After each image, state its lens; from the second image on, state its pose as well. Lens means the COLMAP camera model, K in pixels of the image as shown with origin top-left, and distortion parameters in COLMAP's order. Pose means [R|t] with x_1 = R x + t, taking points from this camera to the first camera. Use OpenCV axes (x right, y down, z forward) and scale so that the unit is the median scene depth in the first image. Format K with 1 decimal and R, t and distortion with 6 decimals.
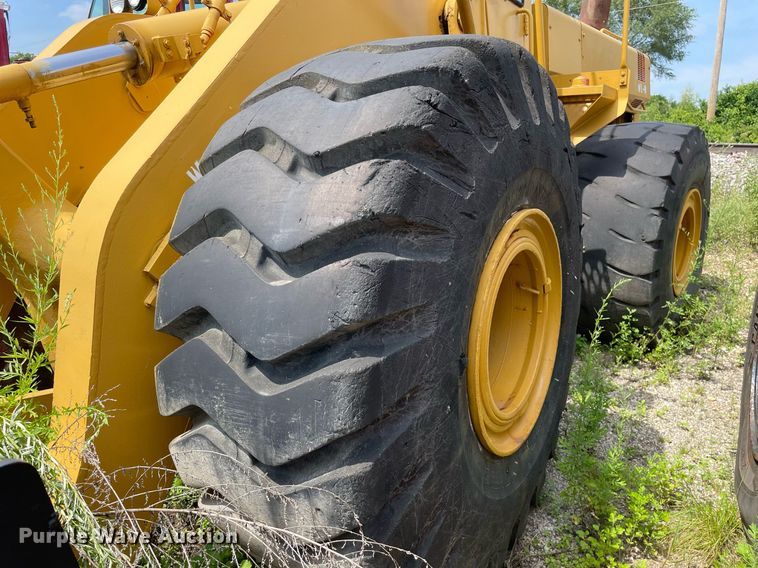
lens RADIAL K [[582.5, 0, 377.1], [0, 582.5, 276.8], [0, 0, 1]] dist [0.089633, -0.114625]
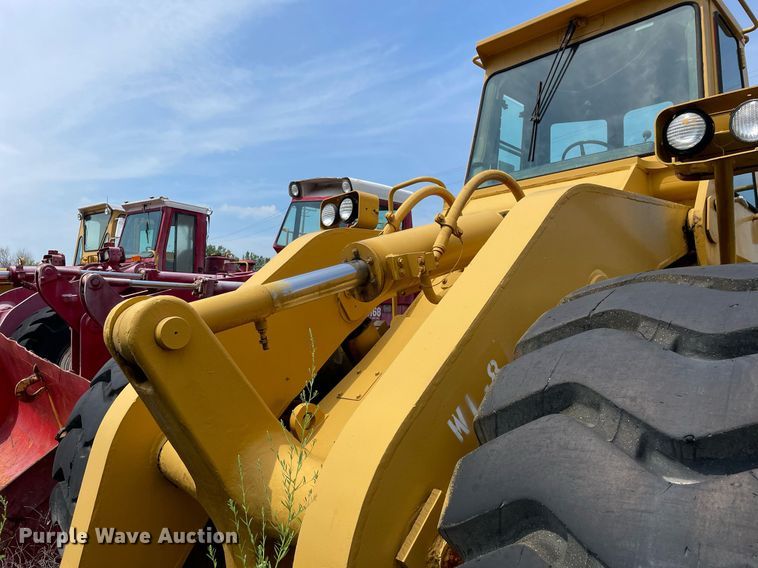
lens RADIAL K [[582.5, 0, 377.1], [0, 582.5, 276.8], [0, 0, 1]] dist [0.089633, -0.114625]
pose [[0.974445, 0.011043, -0.224354, -0.280393], [-0.078100, 0.953133, -0.292297, -0.145552], [0.210611, 0.302350, 0.929638, 0.197157]]
